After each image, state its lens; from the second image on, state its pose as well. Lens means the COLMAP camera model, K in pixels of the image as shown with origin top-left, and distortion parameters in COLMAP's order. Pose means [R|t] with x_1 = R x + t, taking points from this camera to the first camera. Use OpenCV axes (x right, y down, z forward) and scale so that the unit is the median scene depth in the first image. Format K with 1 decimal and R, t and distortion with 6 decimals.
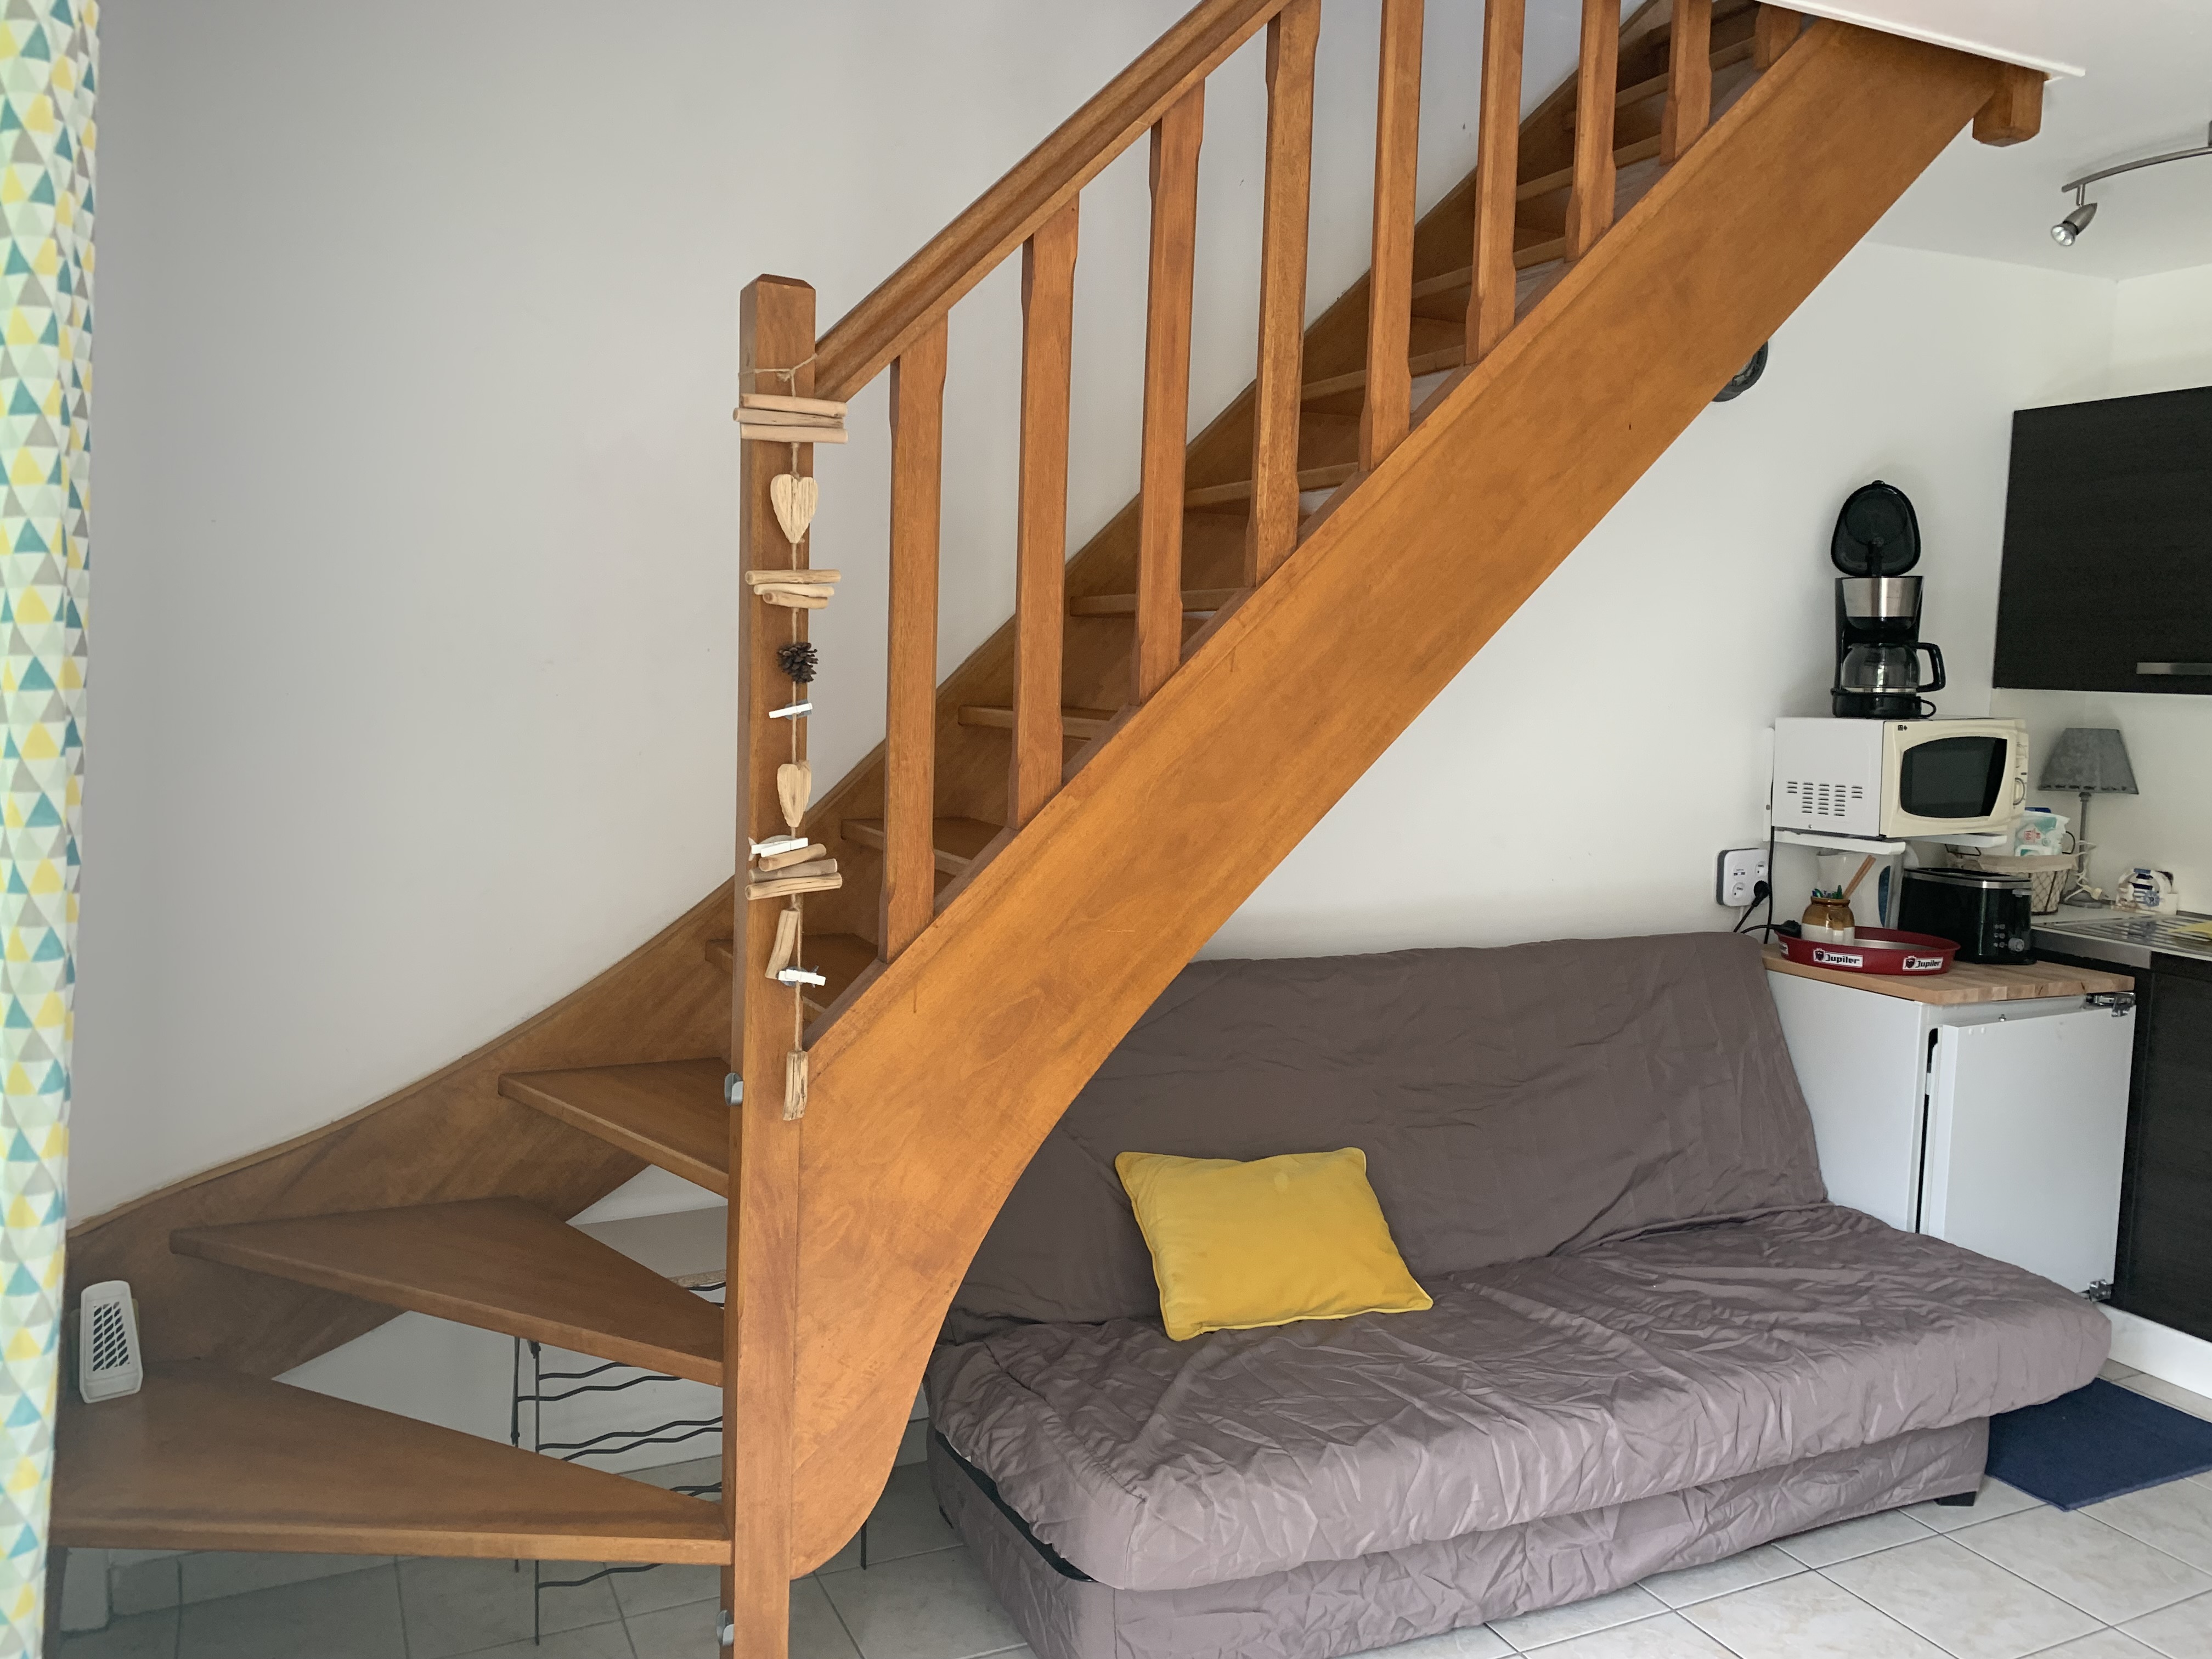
lens RADIAL K [[1667.8, 0, 1106.0], [0, 1667.8, 829.5], [0, 0, 1]] dist [0.010627, 0.007517]
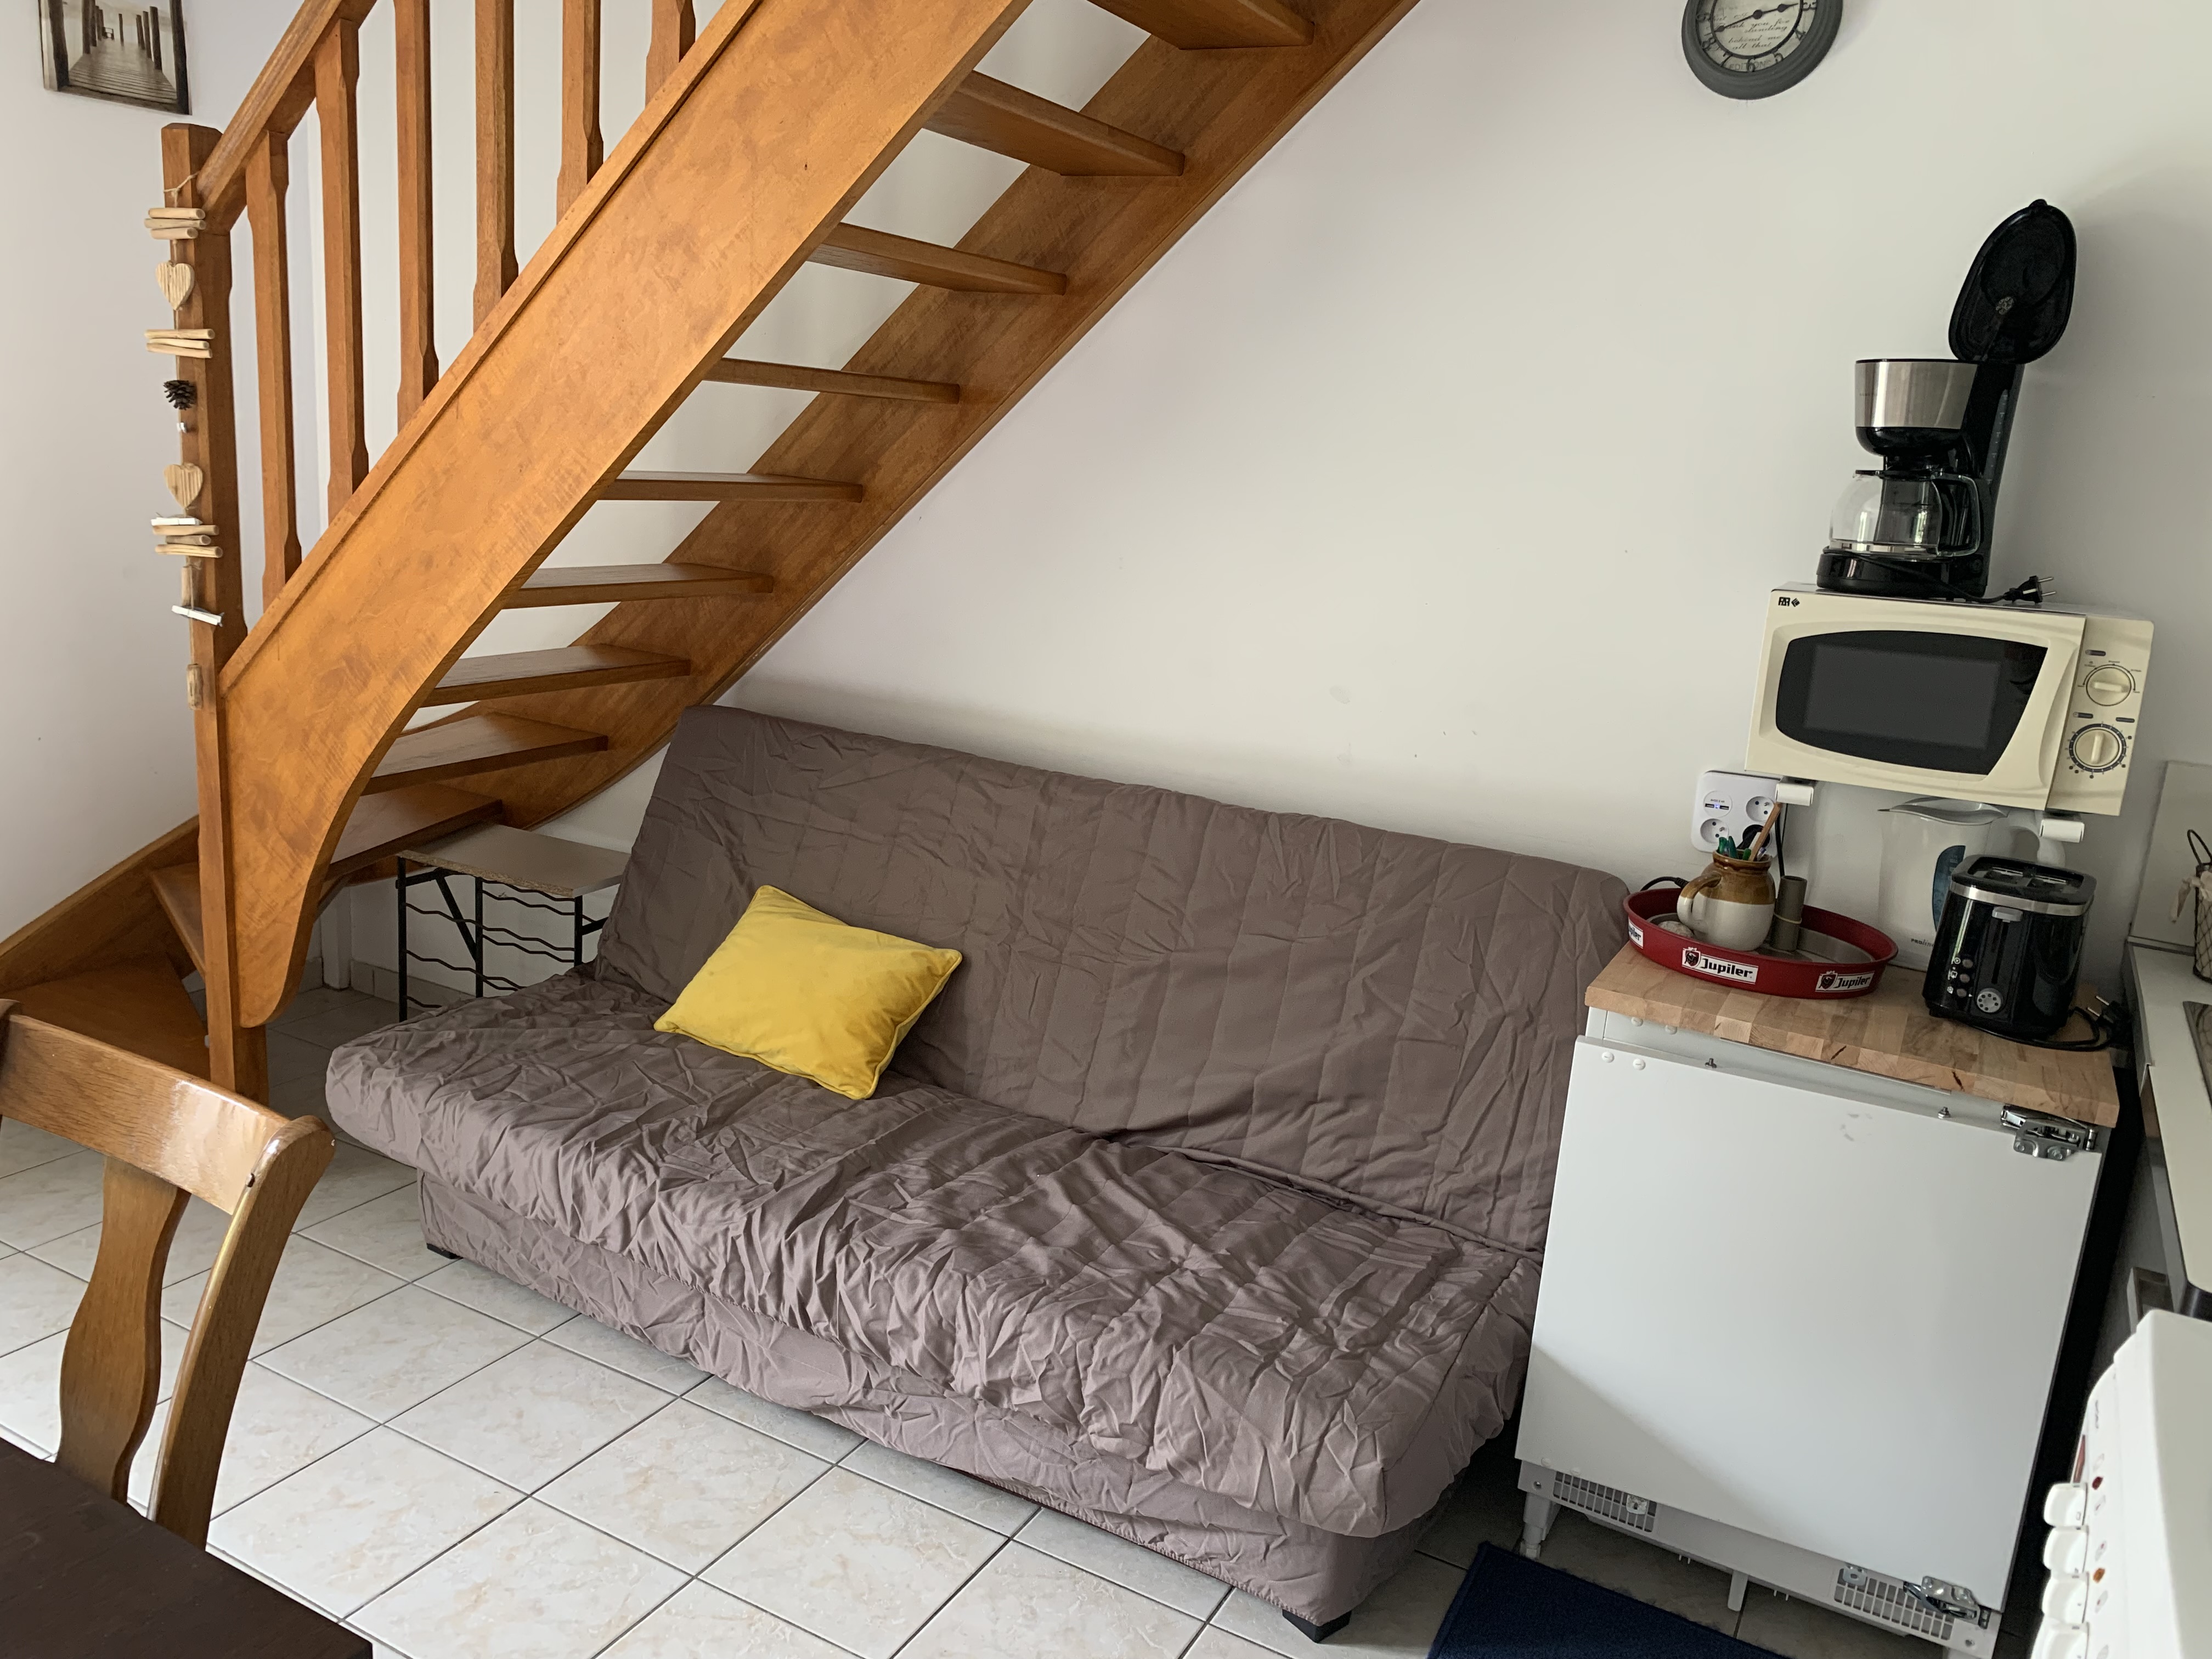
lens RADIAL K [[1646.8, 0, 1117.8], [0, 1646.8, 804.7], [0, 0, 1]] dist [0.043194, -0.042866]
pose [[0.600114, 0.195698, -0.775606, 1.081749], [-0.143340, 0.980226, 0.136421, -0.045572], [0.786967, 0.029307, 0.616299, 0.543570]]
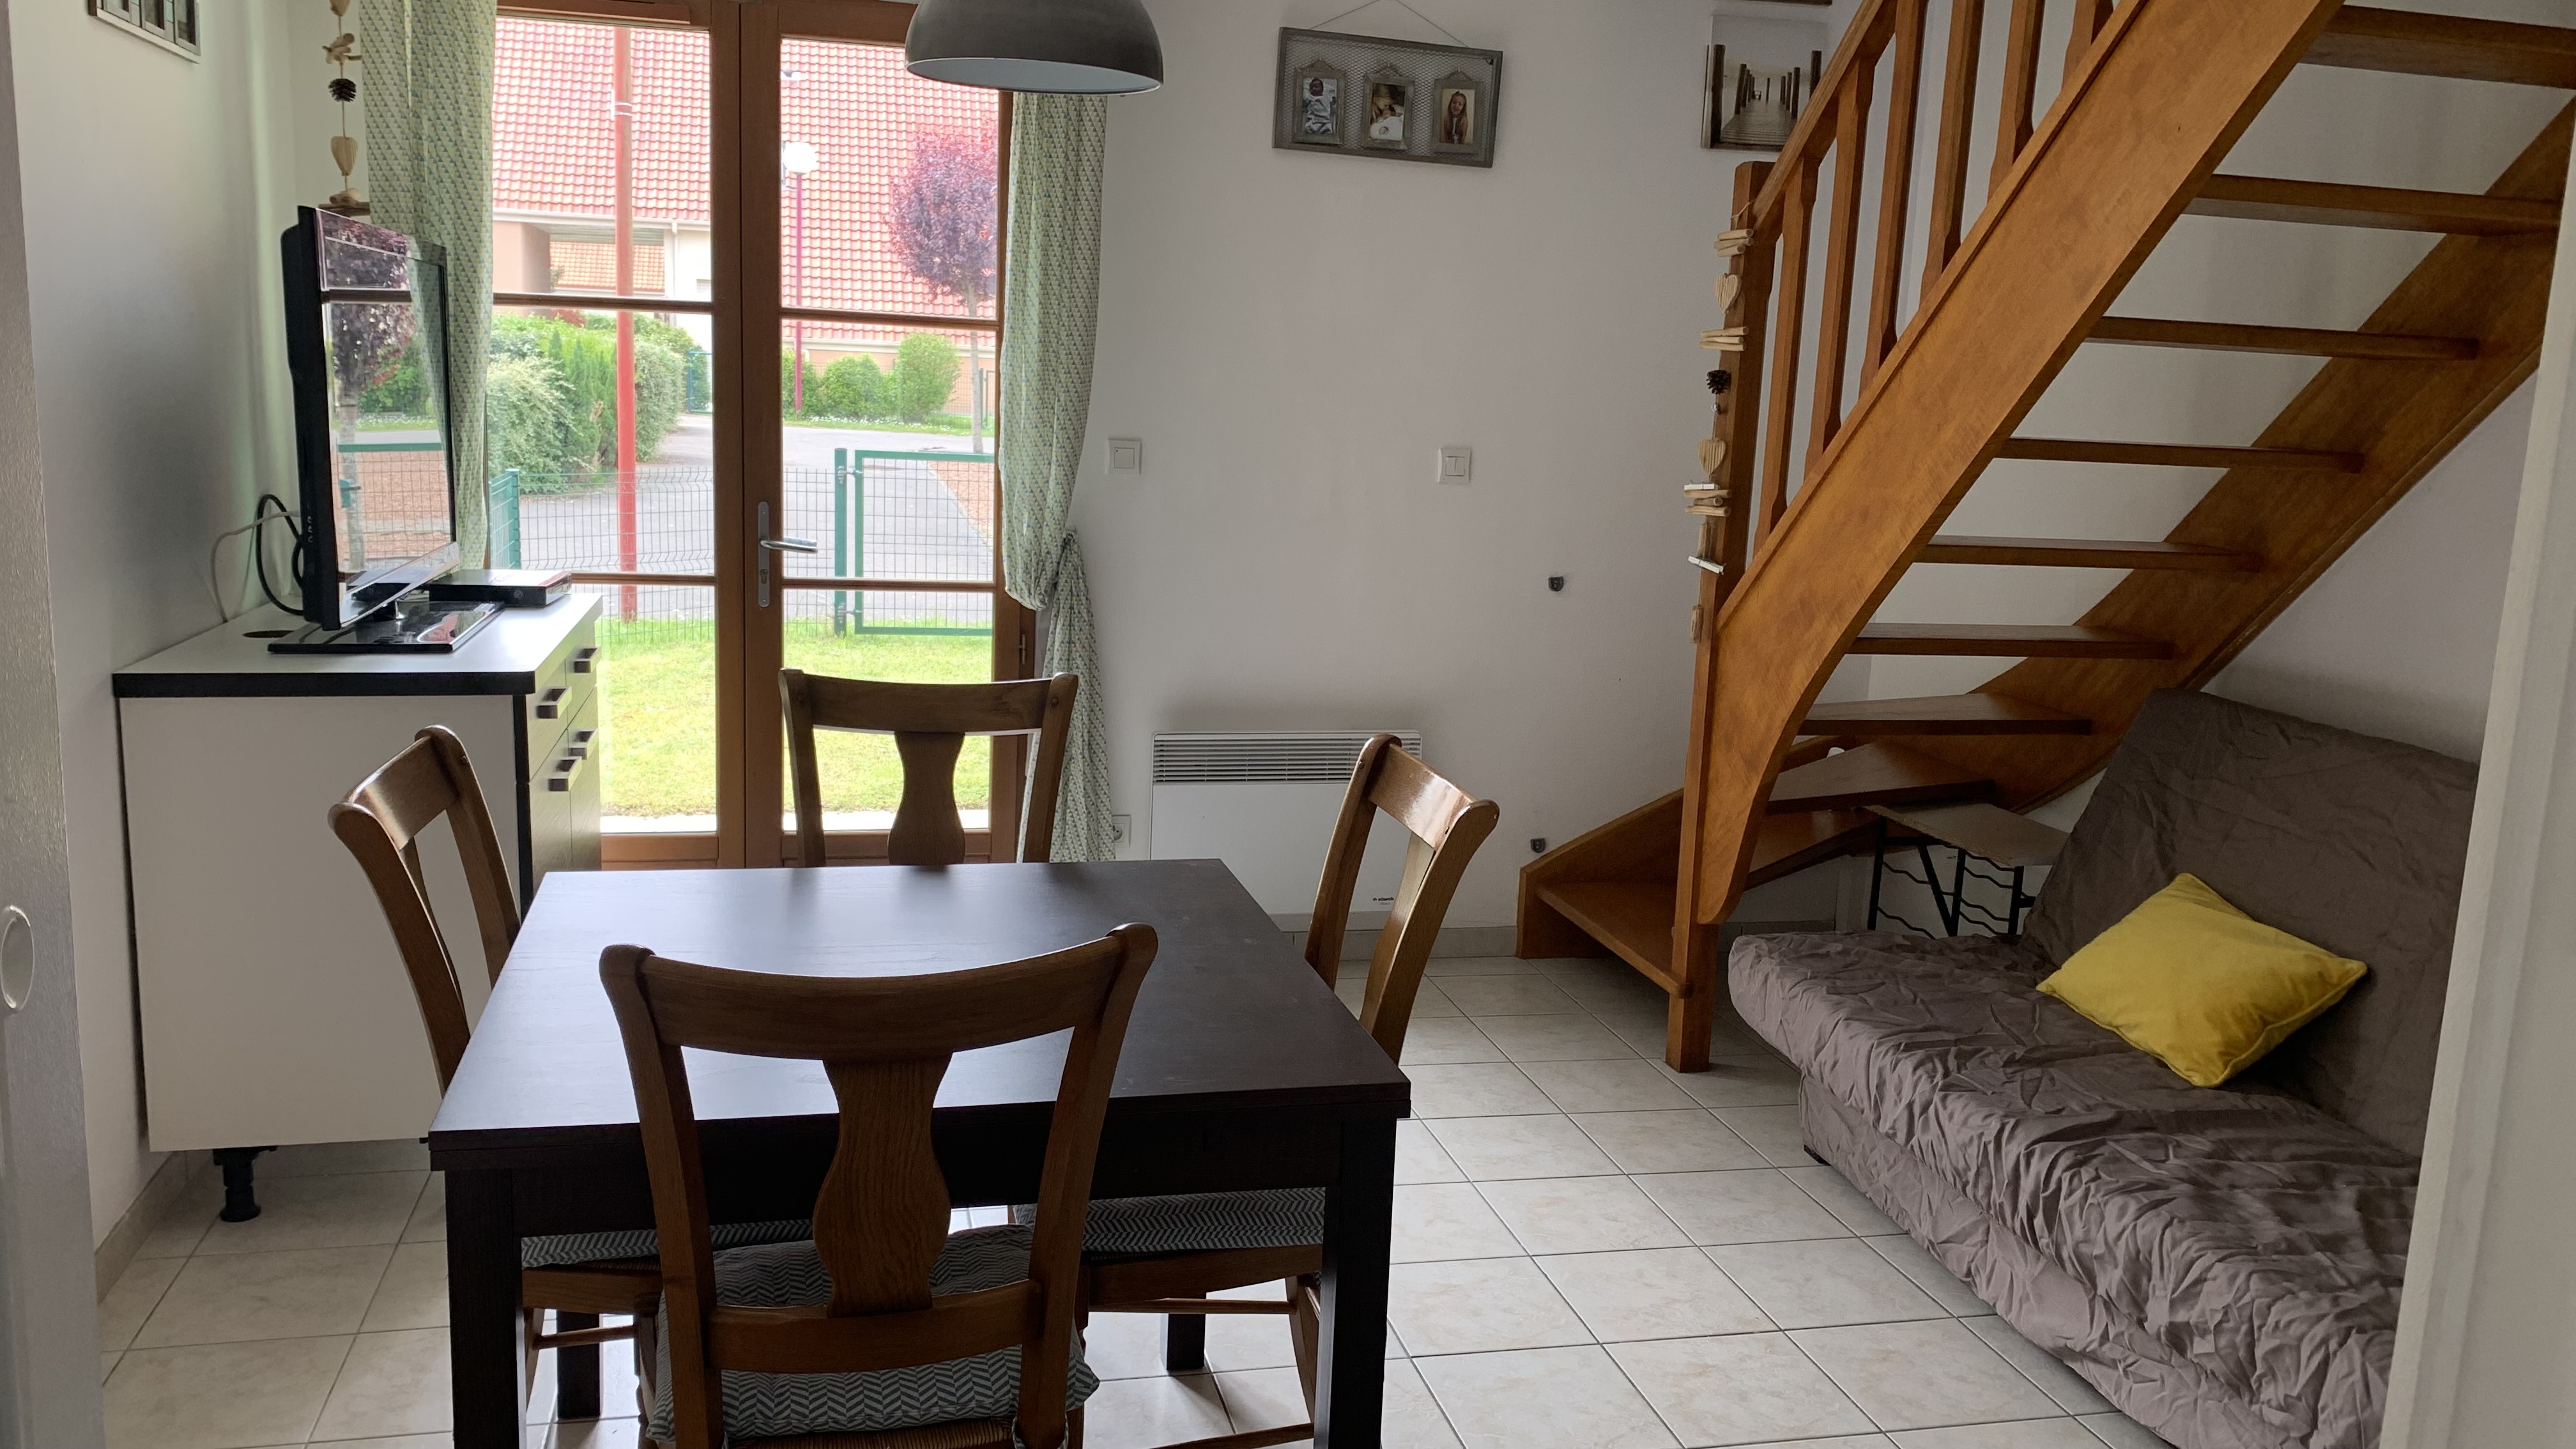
lens RADIAL K [[1938.6, 0, 1288.0], [0, 1938.6, 724.5], [0, 0, 1]] dist [0.000470, -0.056604]
pose [[-0.193760, 0.143397, -0.970512, 1.395580], [-0.147502, 0.973756, 0.173325, -0.024757], [0.969897, 0.176736, -0.167524, 0.692594]]
